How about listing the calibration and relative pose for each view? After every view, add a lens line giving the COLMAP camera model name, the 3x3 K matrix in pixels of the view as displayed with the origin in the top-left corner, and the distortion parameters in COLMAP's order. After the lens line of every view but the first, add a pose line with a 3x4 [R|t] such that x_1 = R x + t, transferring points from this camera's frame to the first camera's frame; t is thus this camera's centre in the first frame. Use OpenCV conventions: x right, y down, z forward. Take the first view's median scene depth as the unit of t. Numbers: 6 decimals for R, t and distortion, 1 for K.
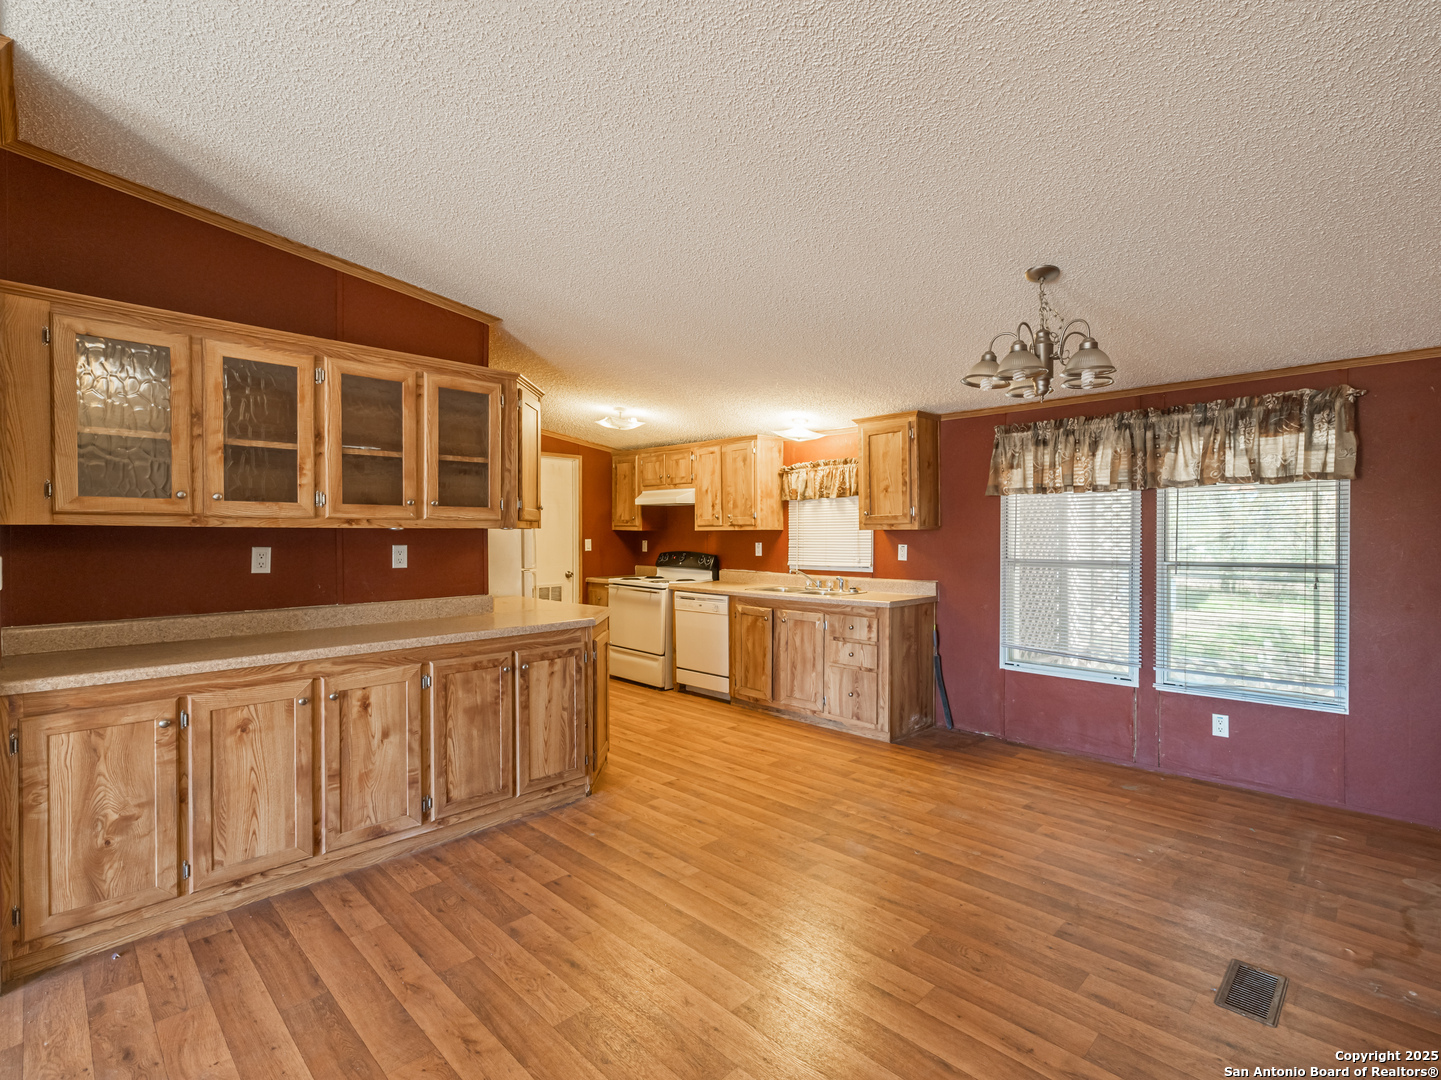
lens RADIAL K [[692.9, 0, 725.9], [0, 692.9, 540.8], [0, 0, 1]] dist [0.002071, 0.000560]
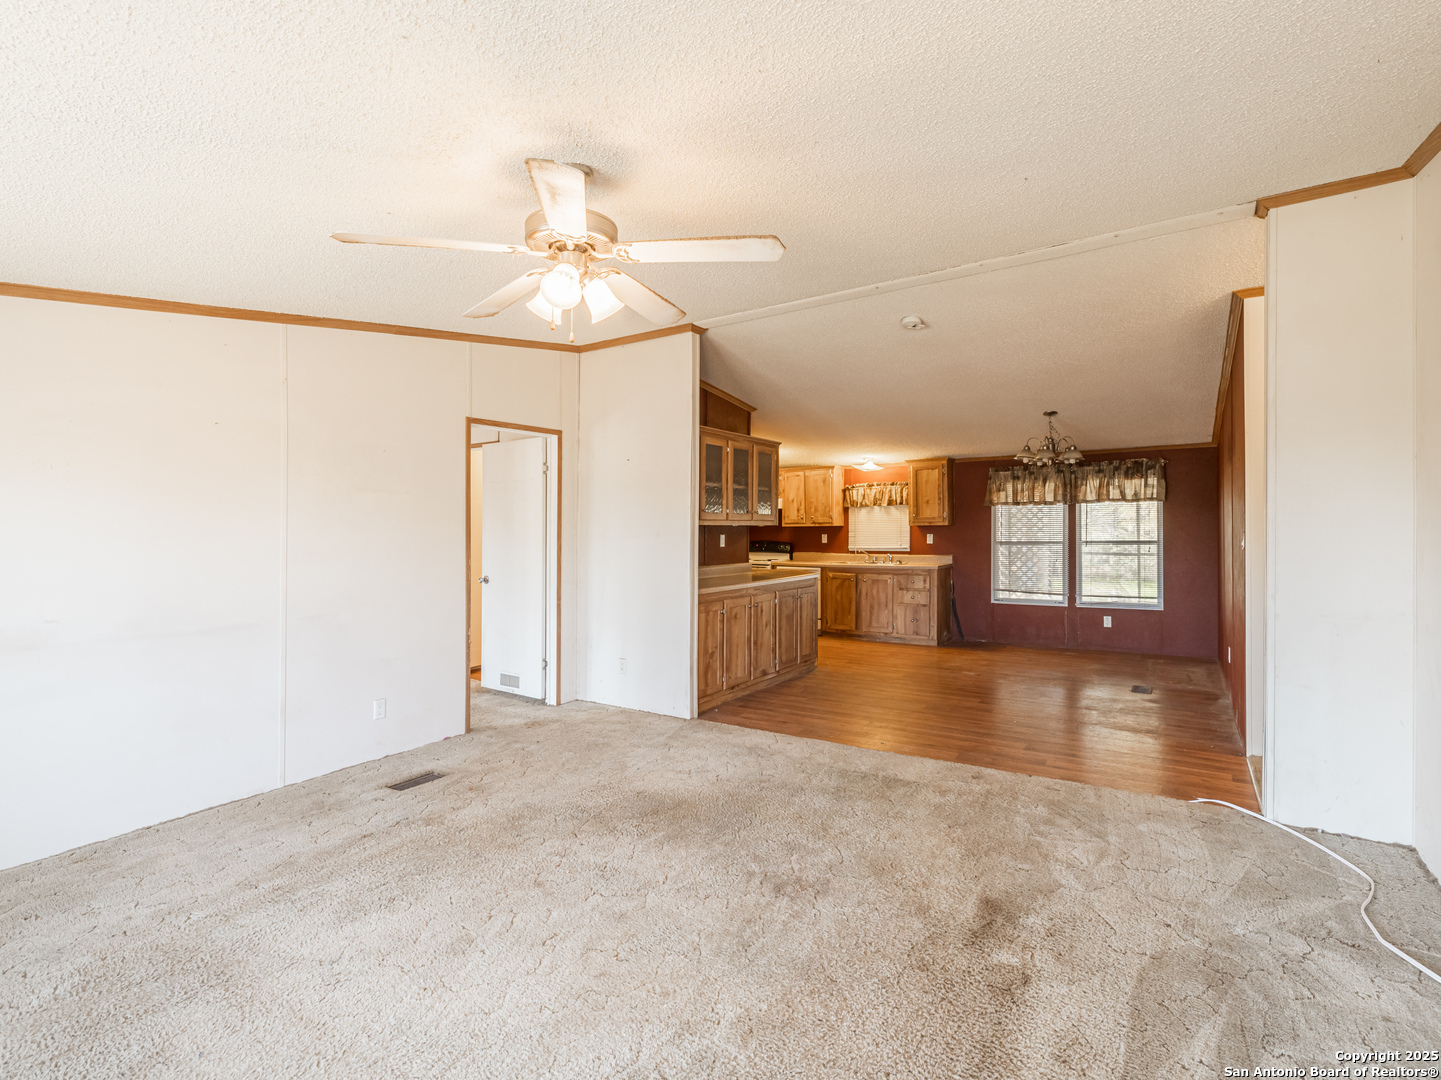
lens RADIAL K [[692.9, 0, 722.1], [0, 692.9, 532.4], [0, 0, 1]] dist [0.002071, 0.000560]
pose [[0.980285, -0.005667, 0.197508, -0.753493], [0.007327, 0.999944, -0.007674, 0.013479], [-0.197453, 0.008970, 0.980271, -0.728673]]
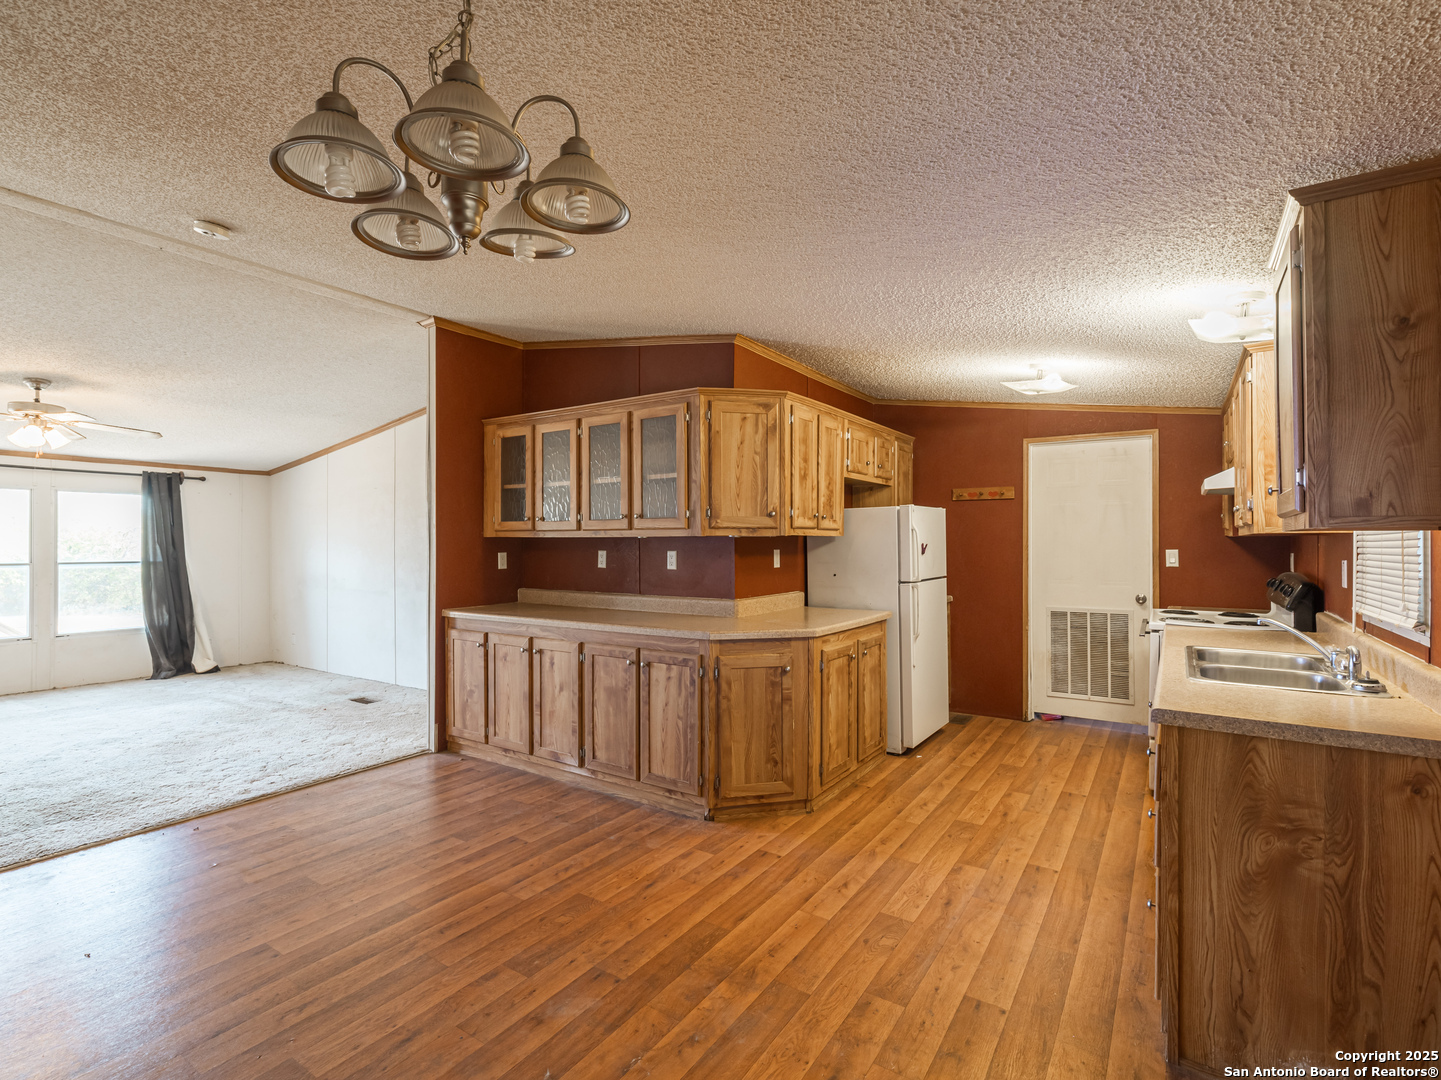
lens RADIAL K [[692.9, 0, 731.6], [0, 692.9, 545.3], [0, 0, 1]] dist [0.002071, 0.000560]
pose [[0.199852, 0.004335, -0.979817, 0.668415], [-0.010261, 0.999945, 0.002332, -0.006089], [0.979772, 0.009588, 0.199885, 0.775123]]
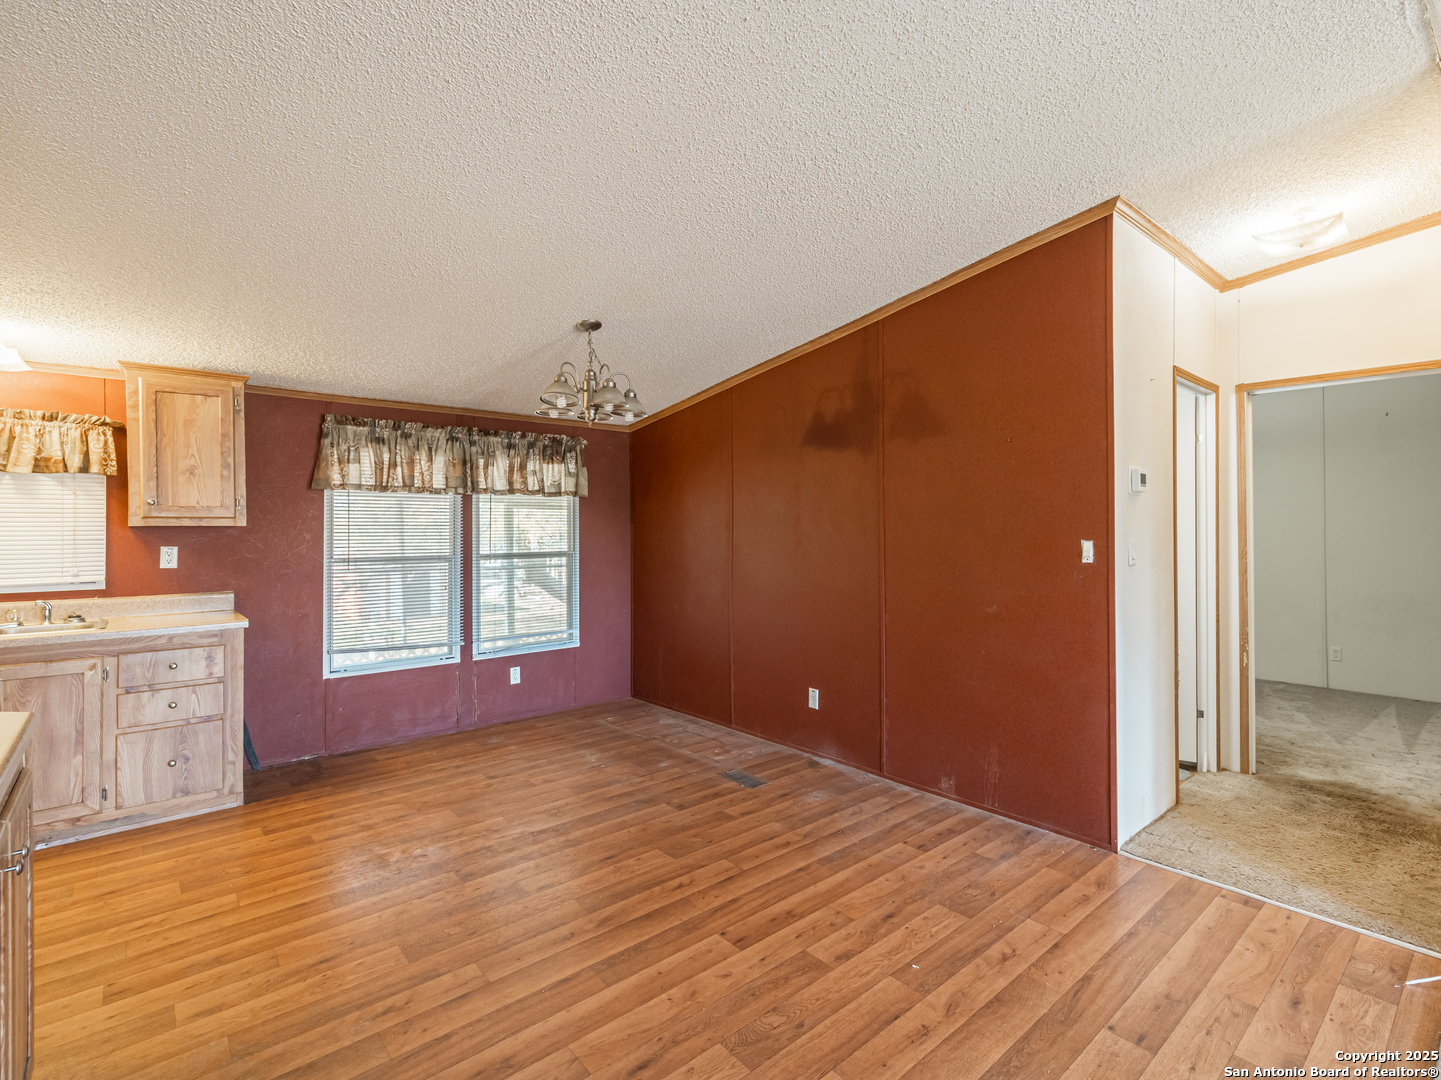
lens RADIAL K [[692.9, 0, 728.3], [0, 692.9, 538.6], [0, 0, 1]] dist [0.002071, 0.000560]
pose [[0.077544, -0.006240, 0.996969, -0.559364], [0.014110, 0.999887, 0.005161, 0.001938], [-0.996889, 0.013667, 0.077623, 0.467089]]
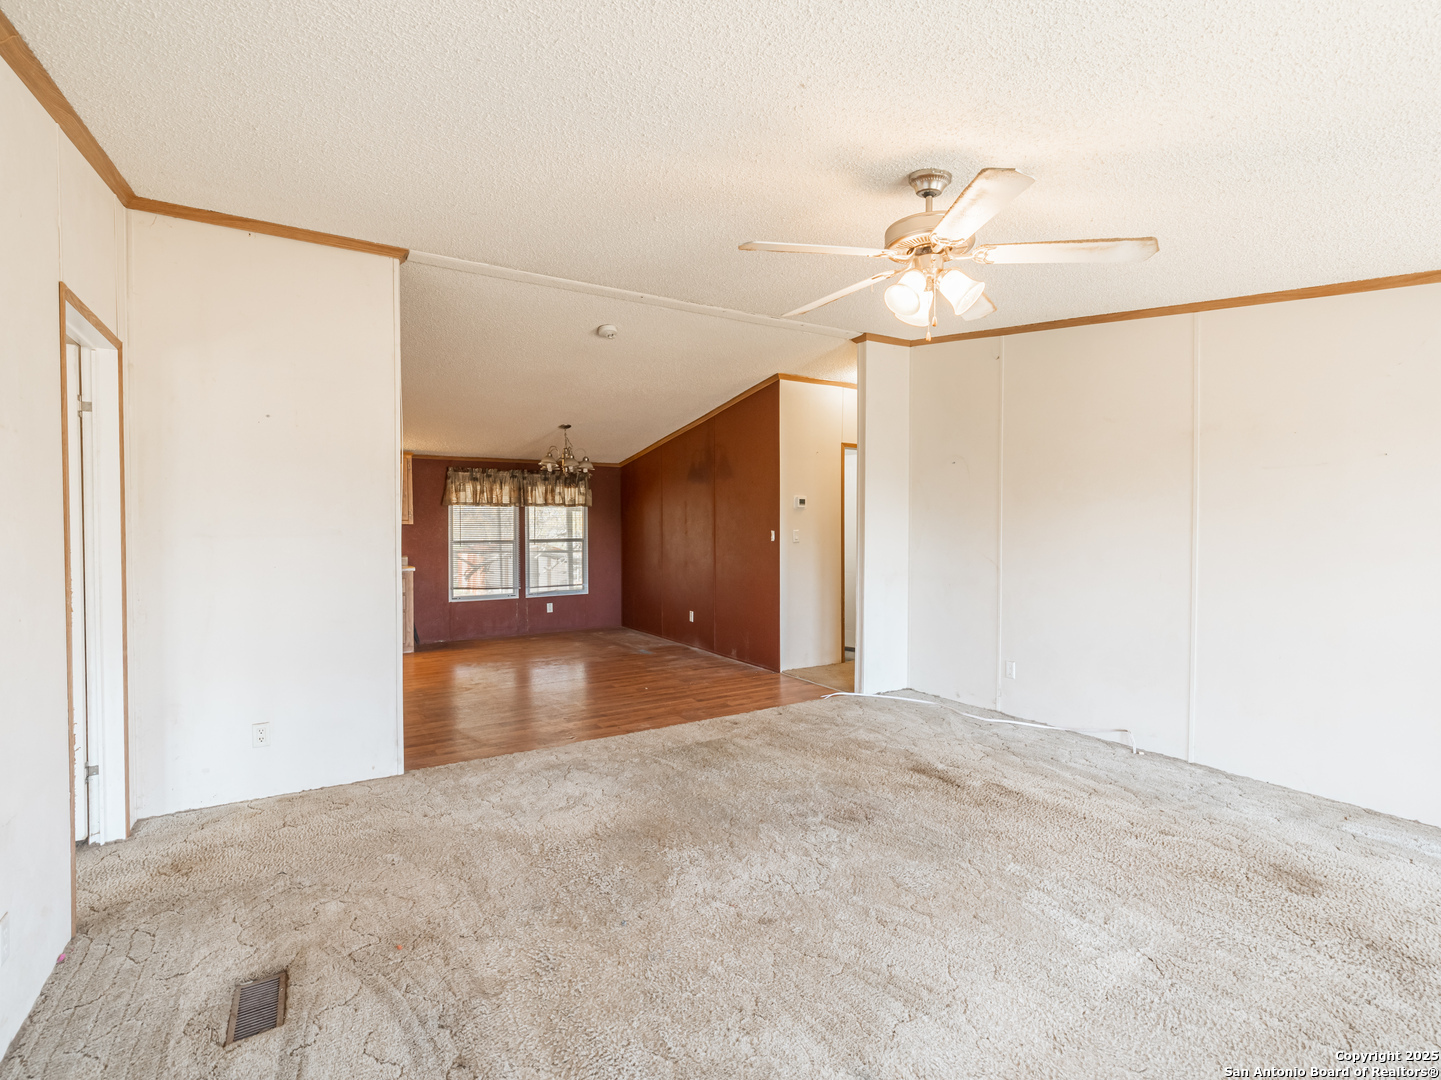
lens RADIAL K [[692.9, 0, 720.9], [0, 692.9, 550.4], [0, 0, 1]] dist [0.002071, 0.000560]
pose [[0.247319, -0.028779, 0.968507, -1.369541], [0.013509, 0.999564, 0.026252, 0.015197], [-0.968840, 0.006591, 0.247600, -0.144265]]
